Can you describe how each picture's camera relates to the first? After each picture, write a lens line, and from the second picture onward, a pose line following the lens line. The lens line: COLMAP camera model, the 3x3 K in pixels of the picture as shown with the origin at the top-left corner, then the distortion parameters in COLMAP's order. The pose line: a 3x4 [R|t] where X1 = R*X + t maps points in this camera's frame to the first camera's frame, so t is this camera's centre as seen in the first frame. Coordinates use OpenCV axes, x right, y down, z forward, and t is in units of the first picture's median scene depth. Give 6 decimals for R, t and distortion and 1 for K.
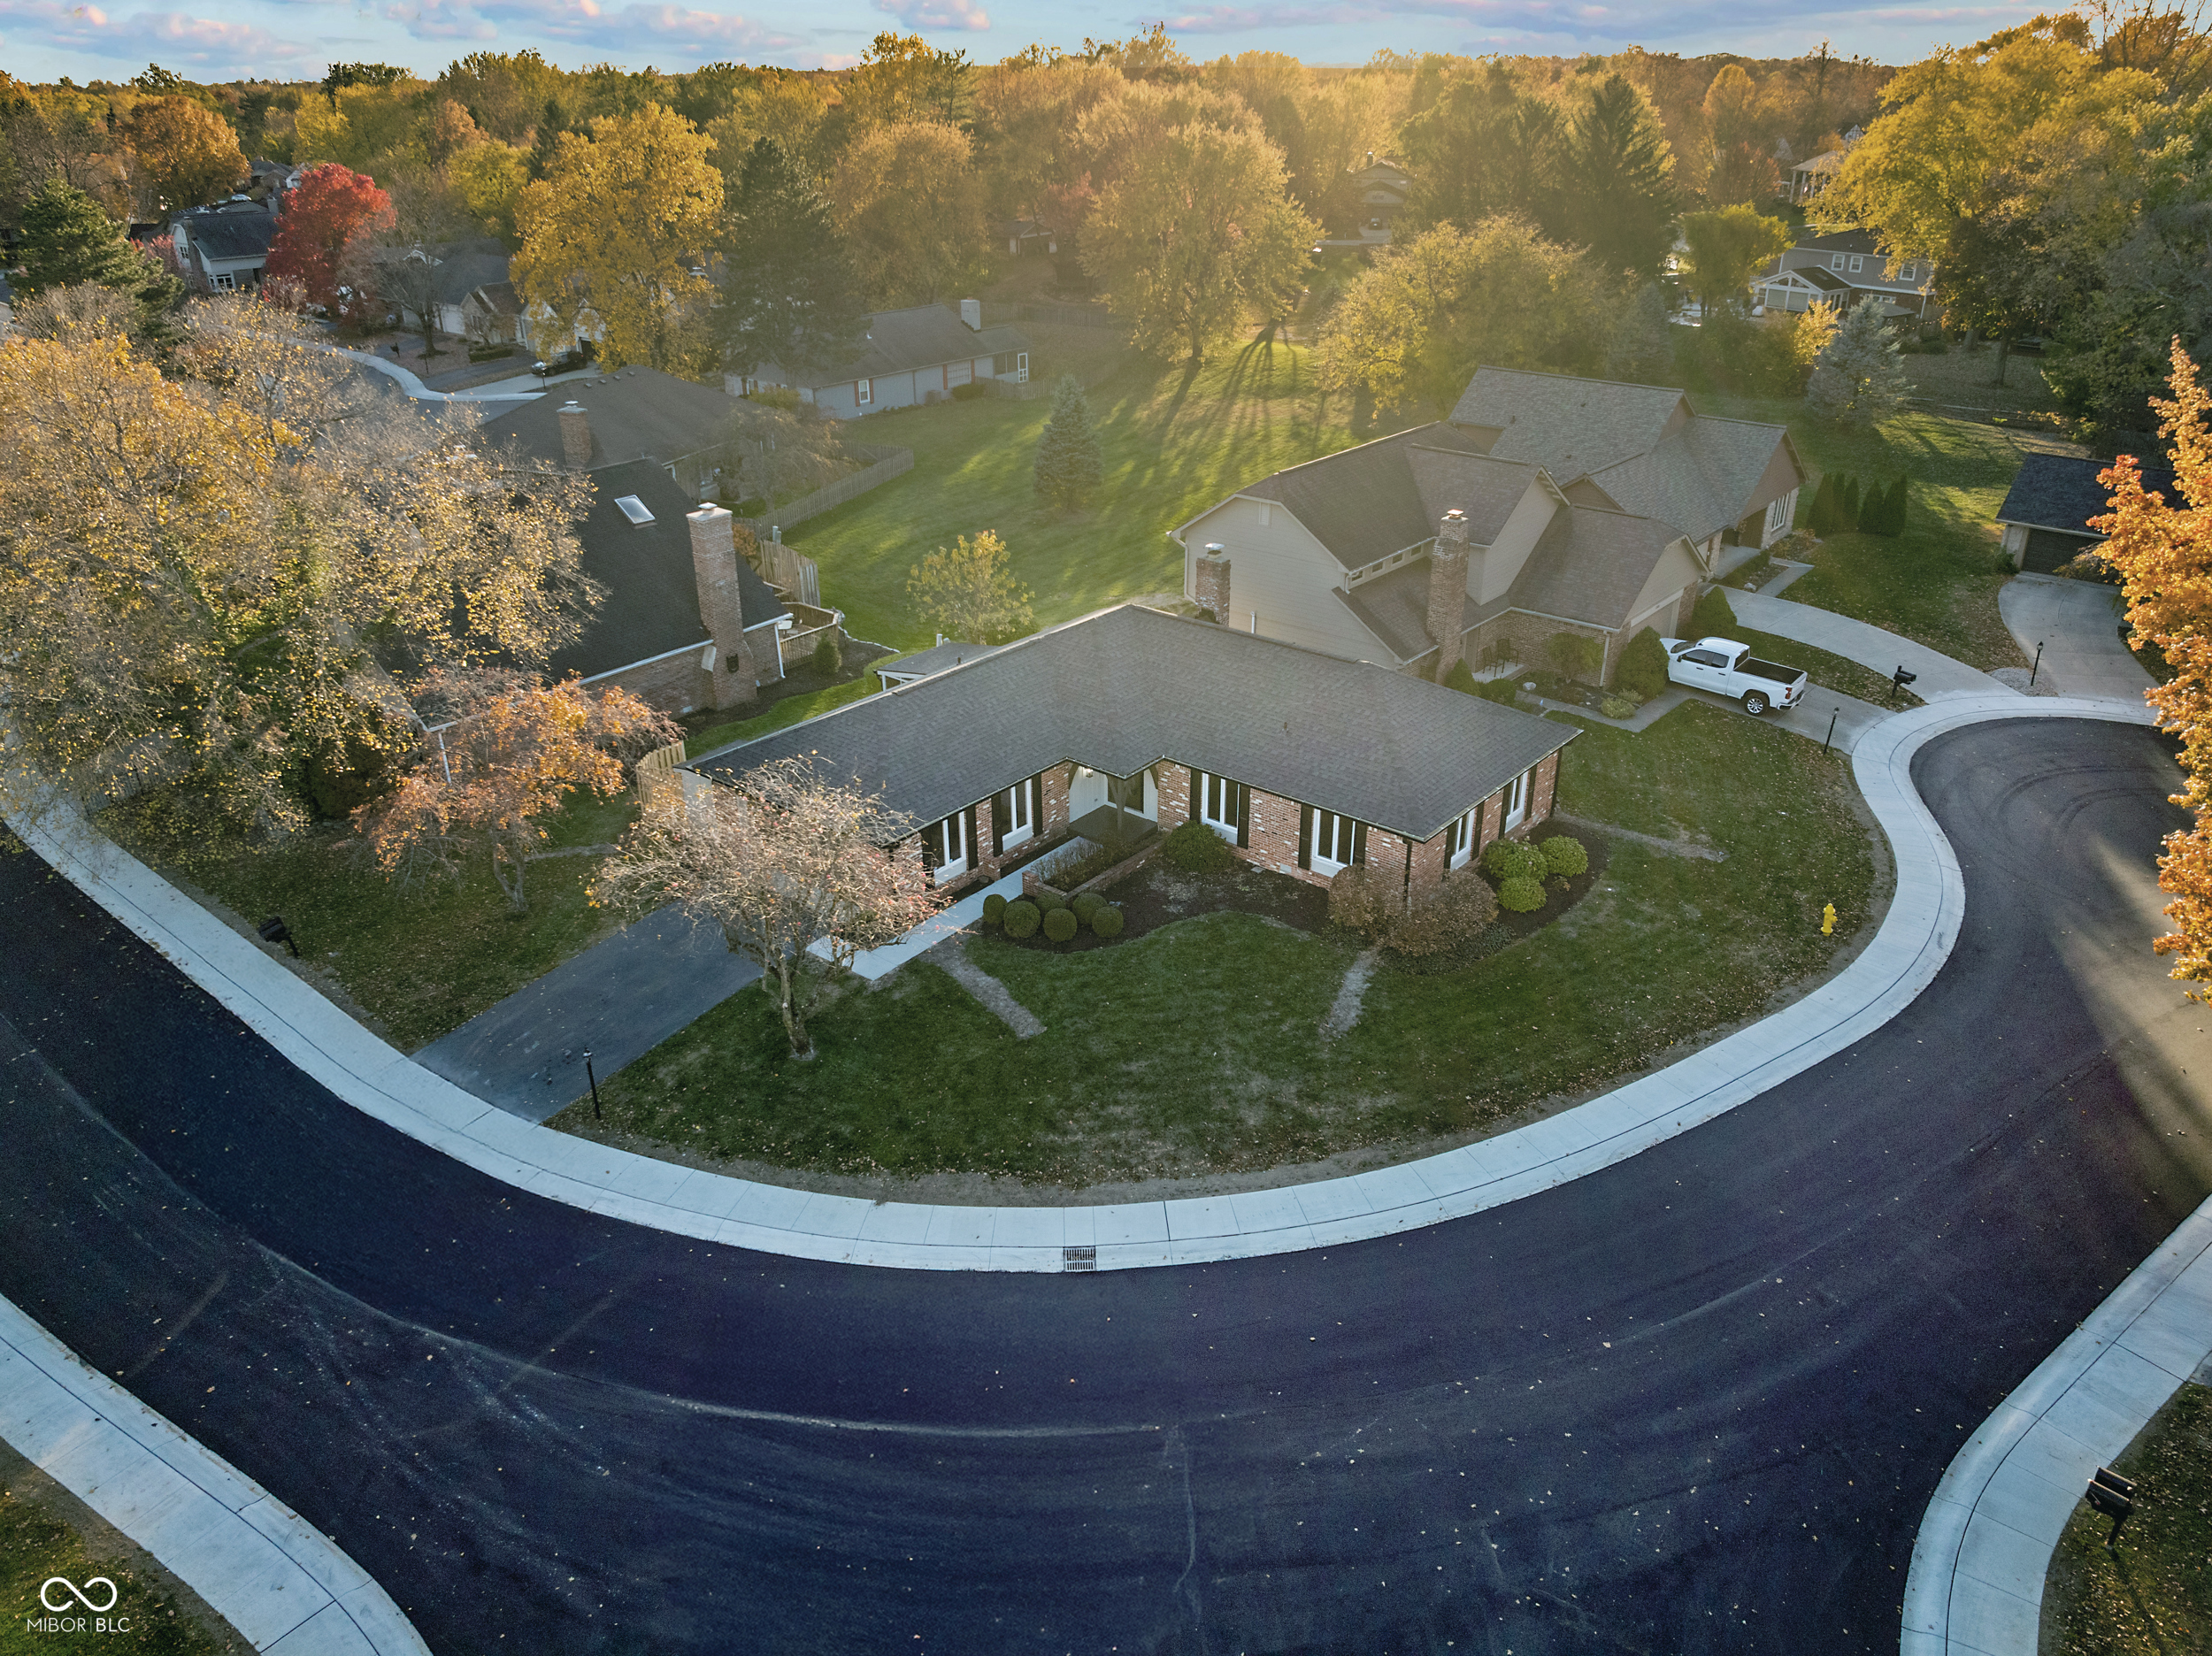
lens RADIAL K [[1571.0, 0, 1106.0], [0, 1571.0, 828.0], [0, 0, 1]] dist [-0.033629, 0.001446]
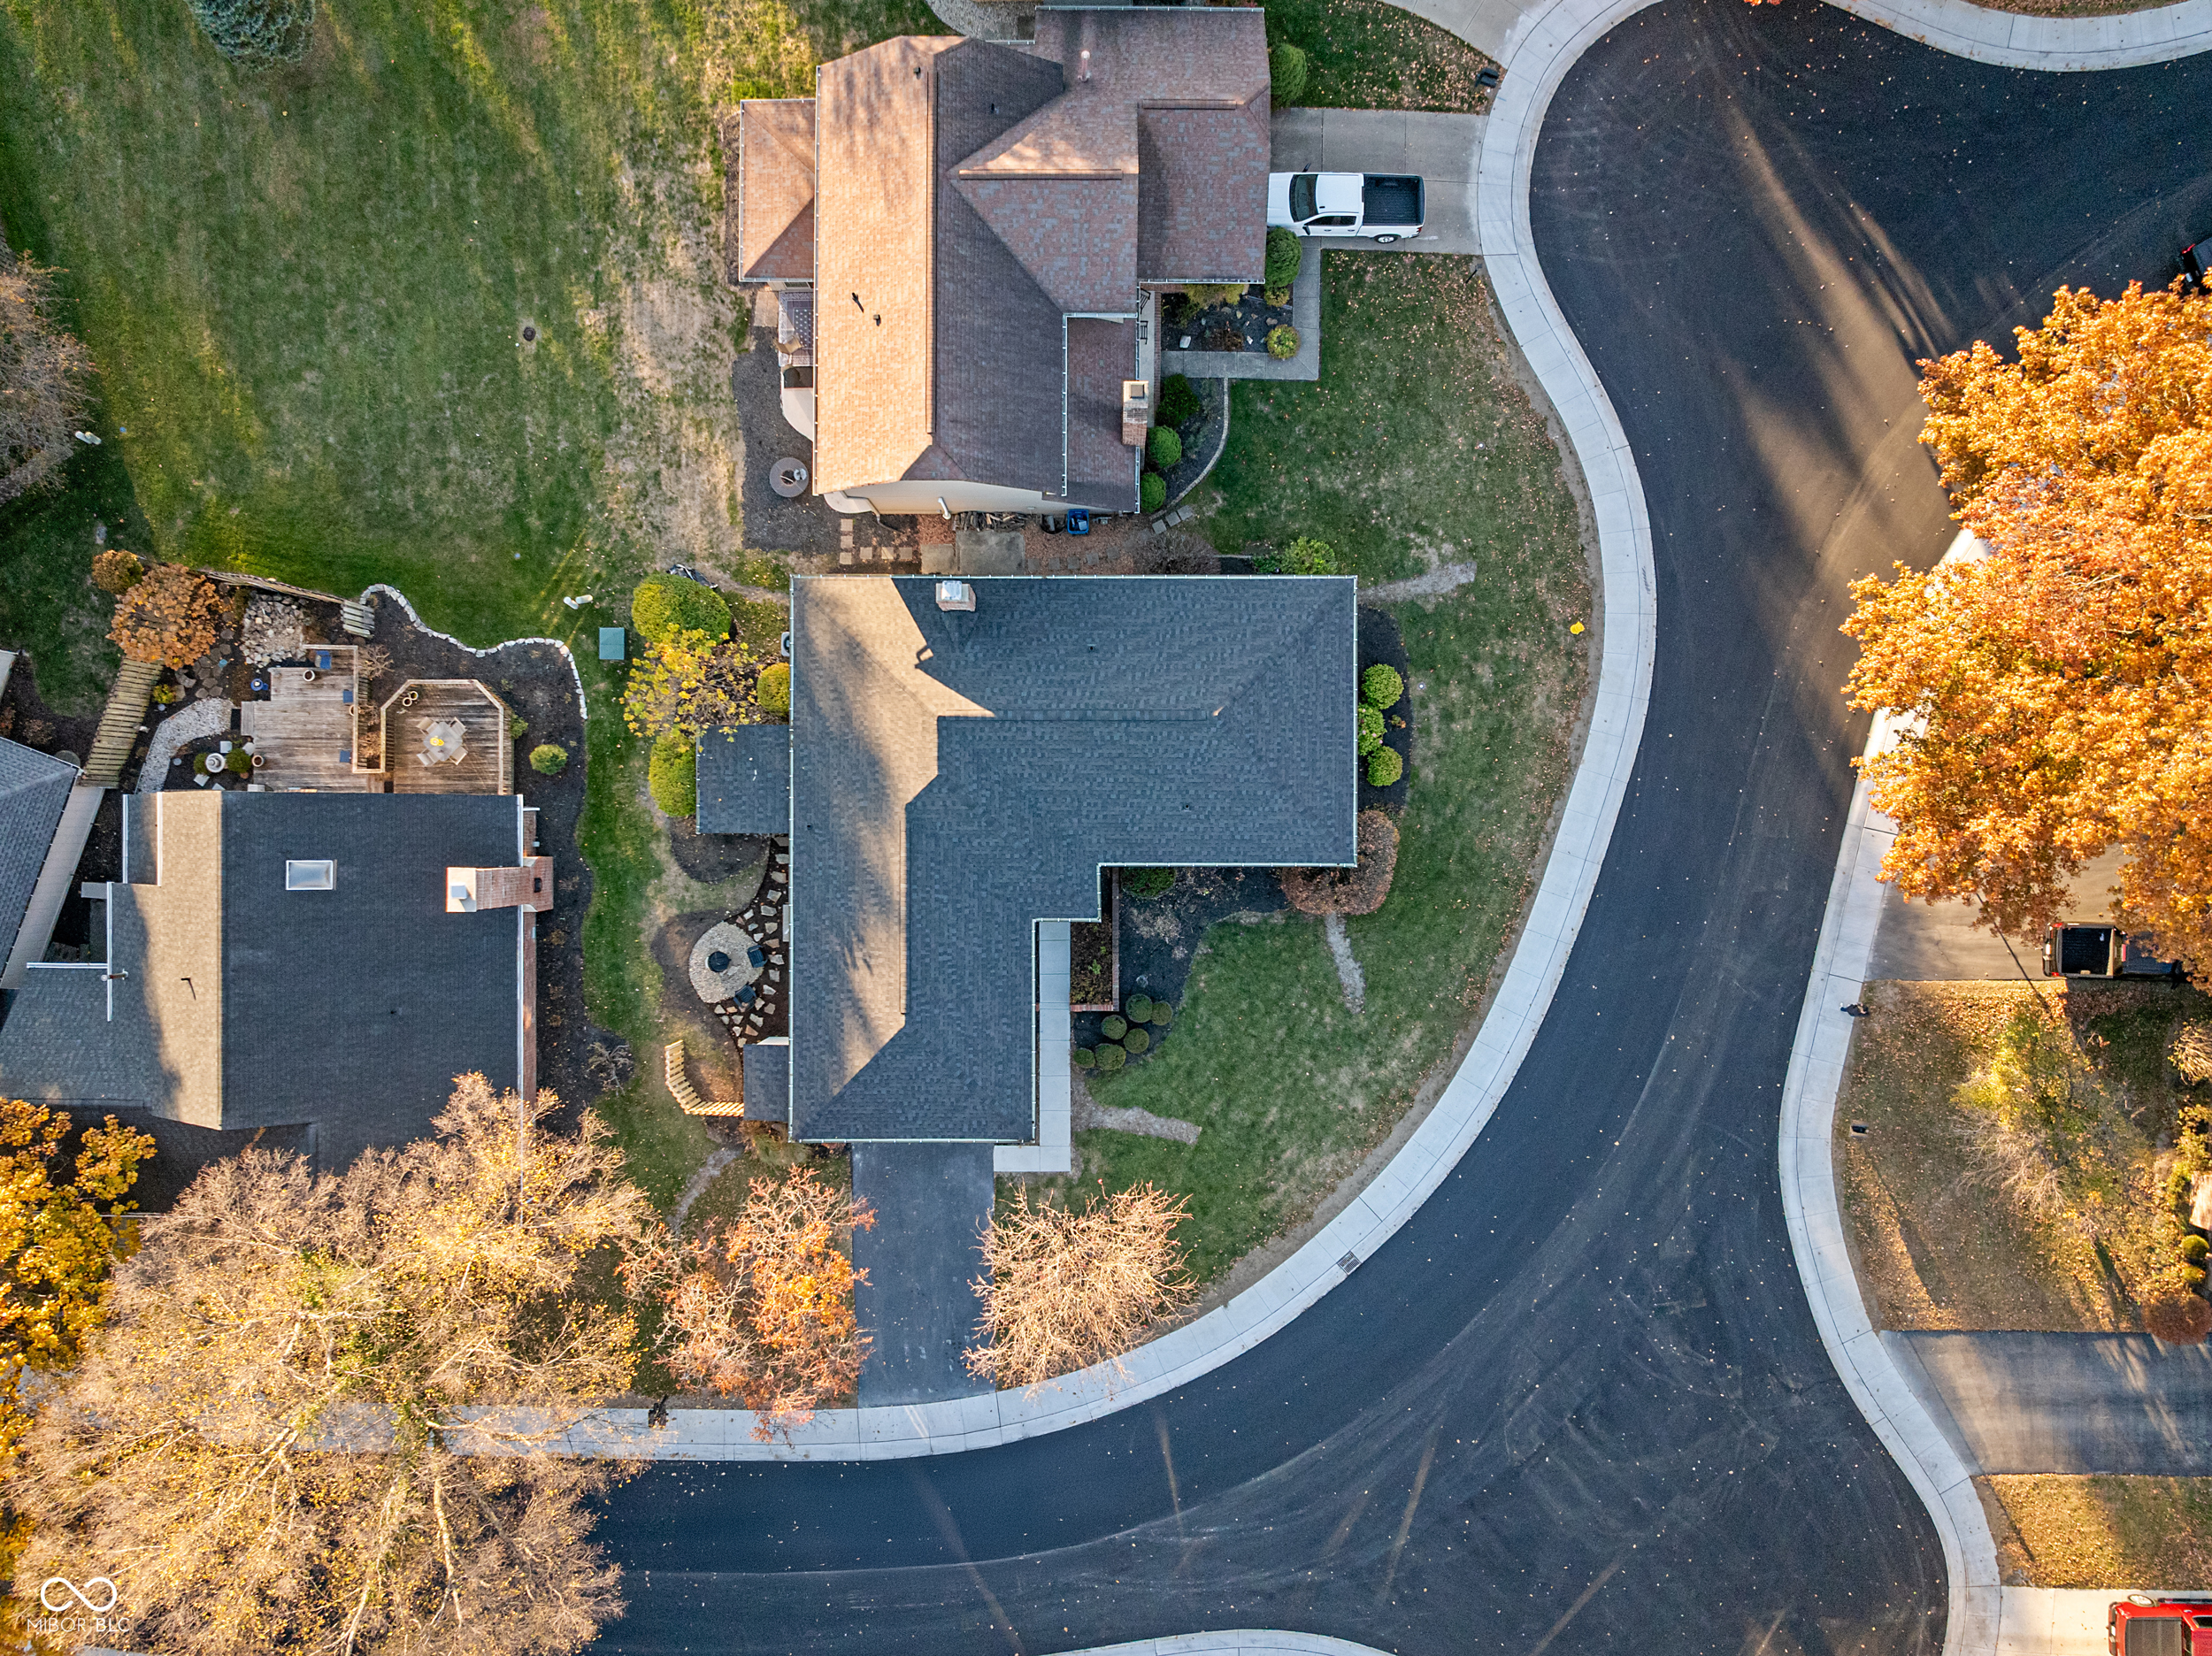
lens RADIAL K [[1616.3, 0, 1106.0], [0, 1616.3, 828.0], [0, 0, 1]] dist [-0.033536, 0.000528]
pose [[0.770936, -0.636872, 0.007211, 0.056953], [0.271543, 0.338903, 0.900782, -1.280780], [-0.576127, -0.692487, 0.434211, 0.583903]]
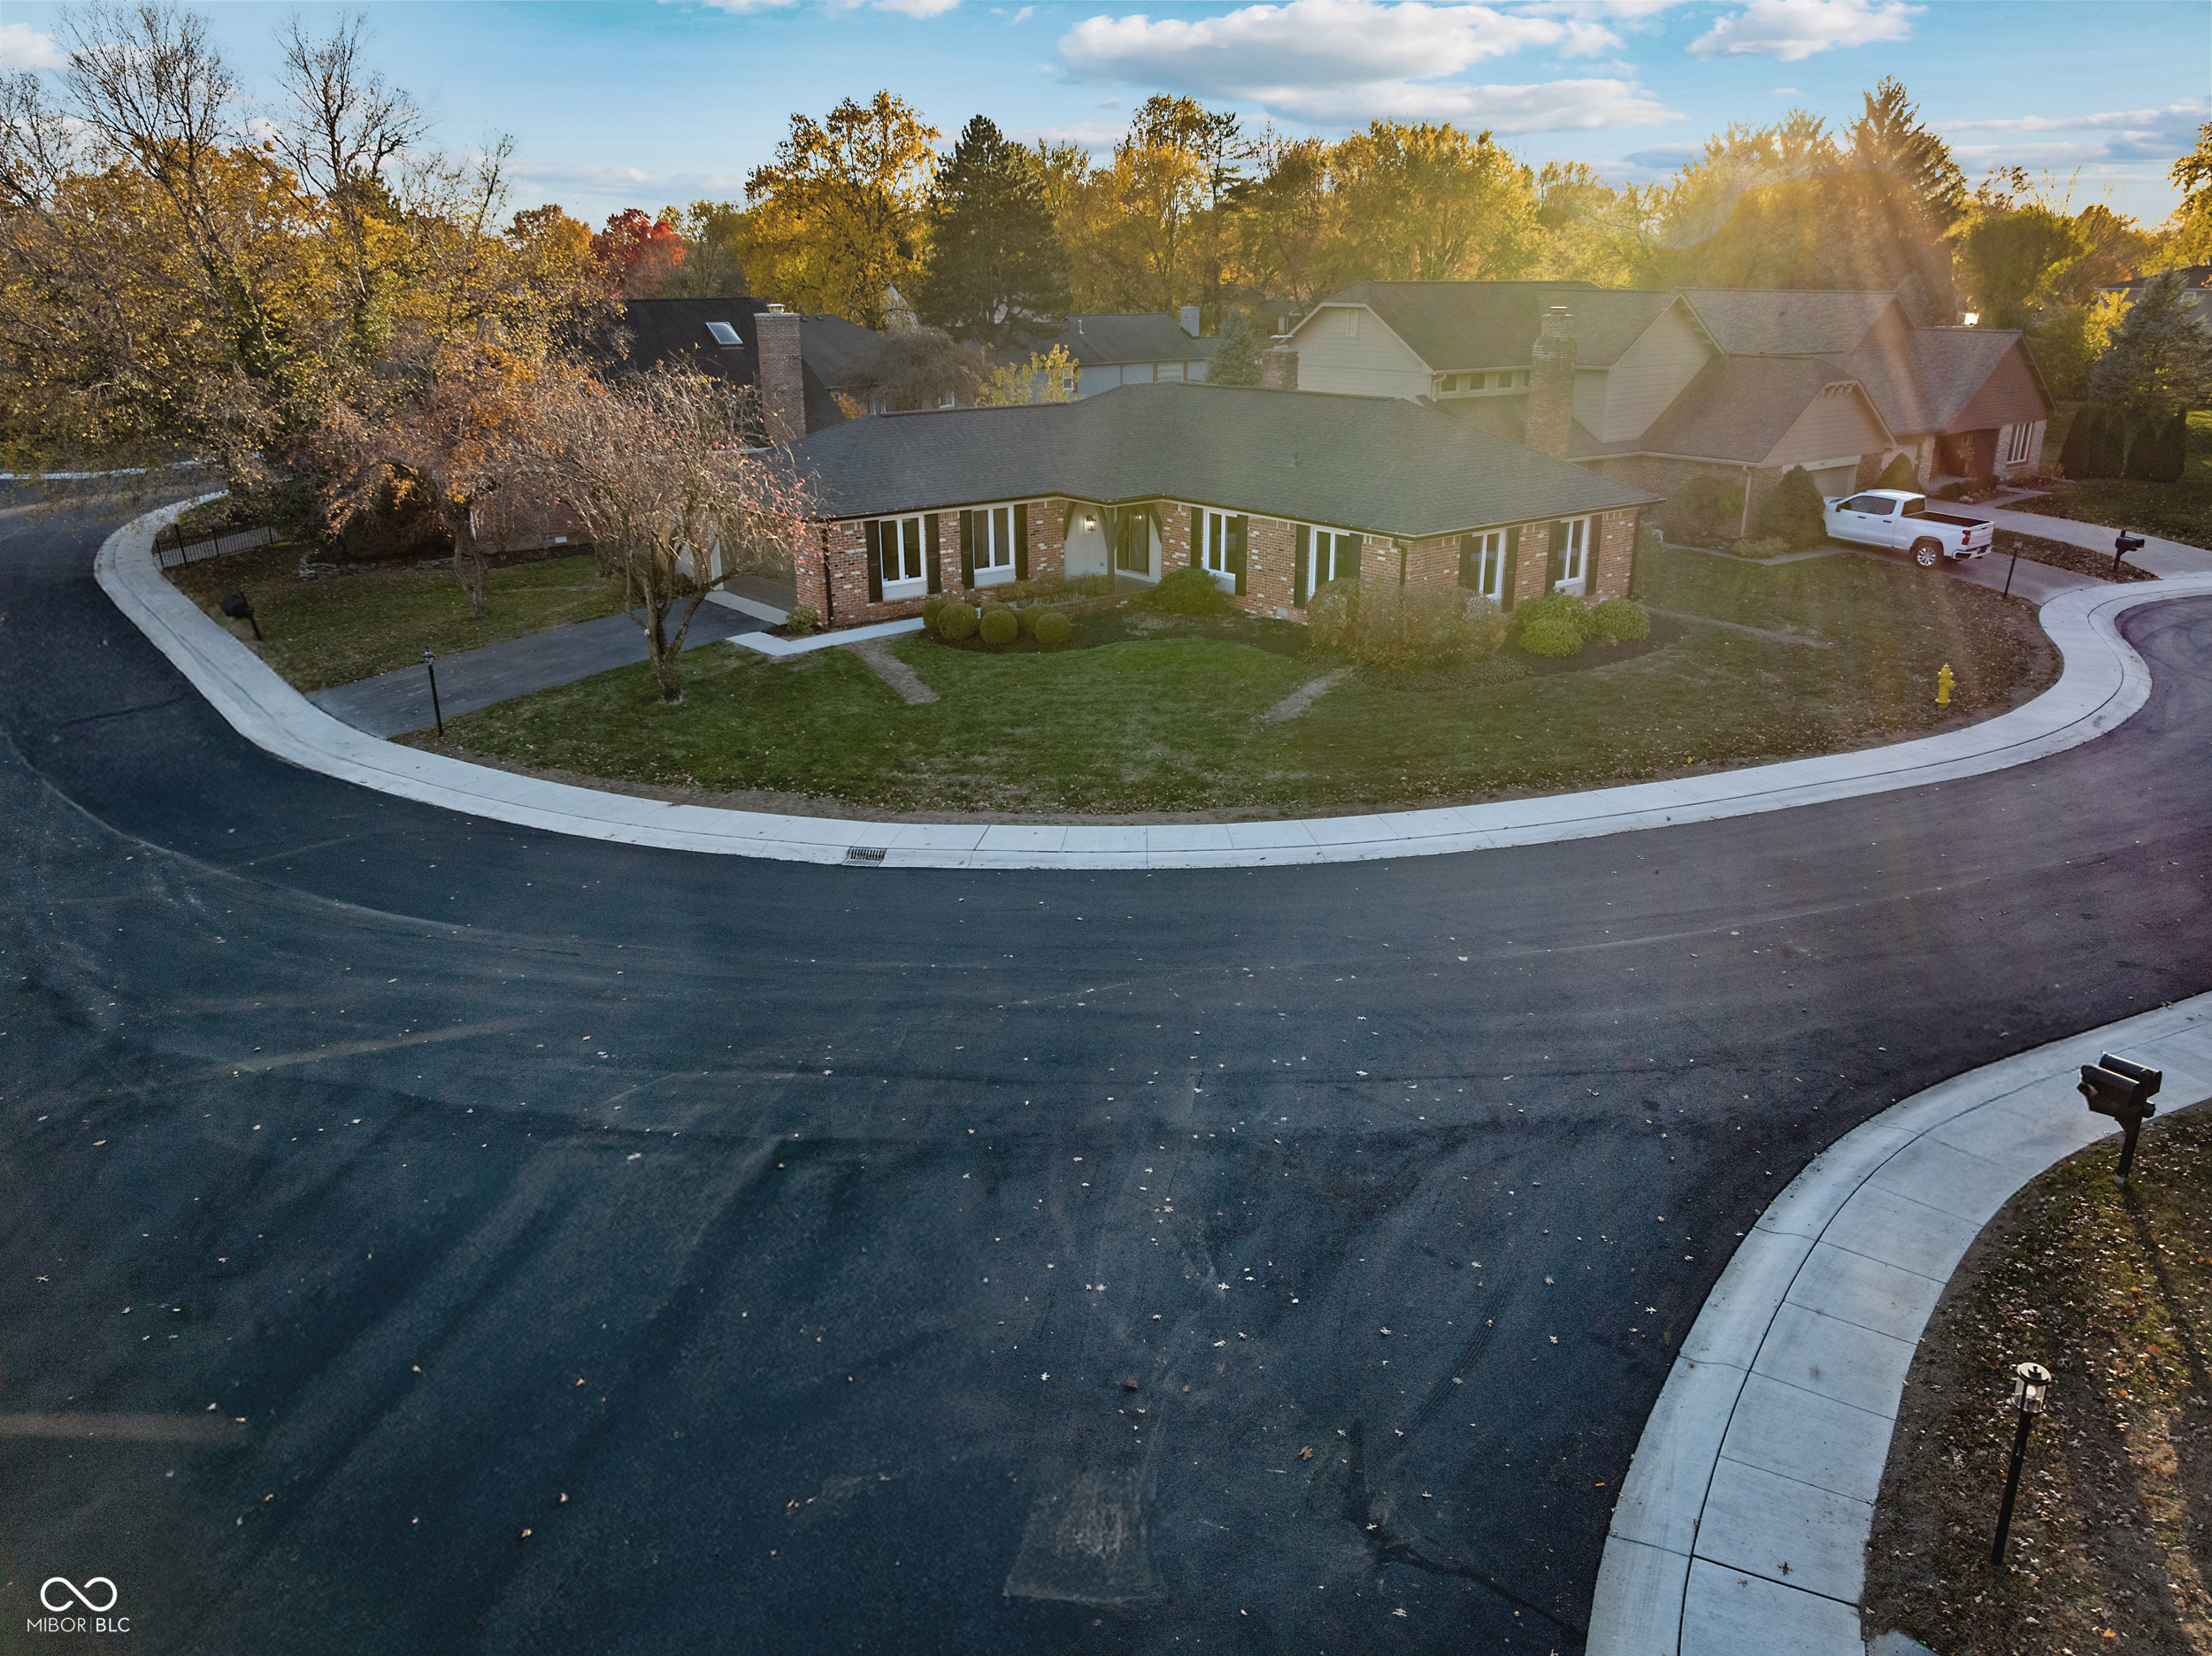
lens RADIAL K [[1571.0, 0, 1106.0], [0, 1571.0, 828.0], [0, 0, 1]] dist [-0.033629, 0.001446]
pose [[0.978172, 0.071645, -0.195057, 0.222419], [-0.092779, 0.990505, -0.101452, 0.271996], [0.185937, 0.117335, 0.975531, 0.168068]]
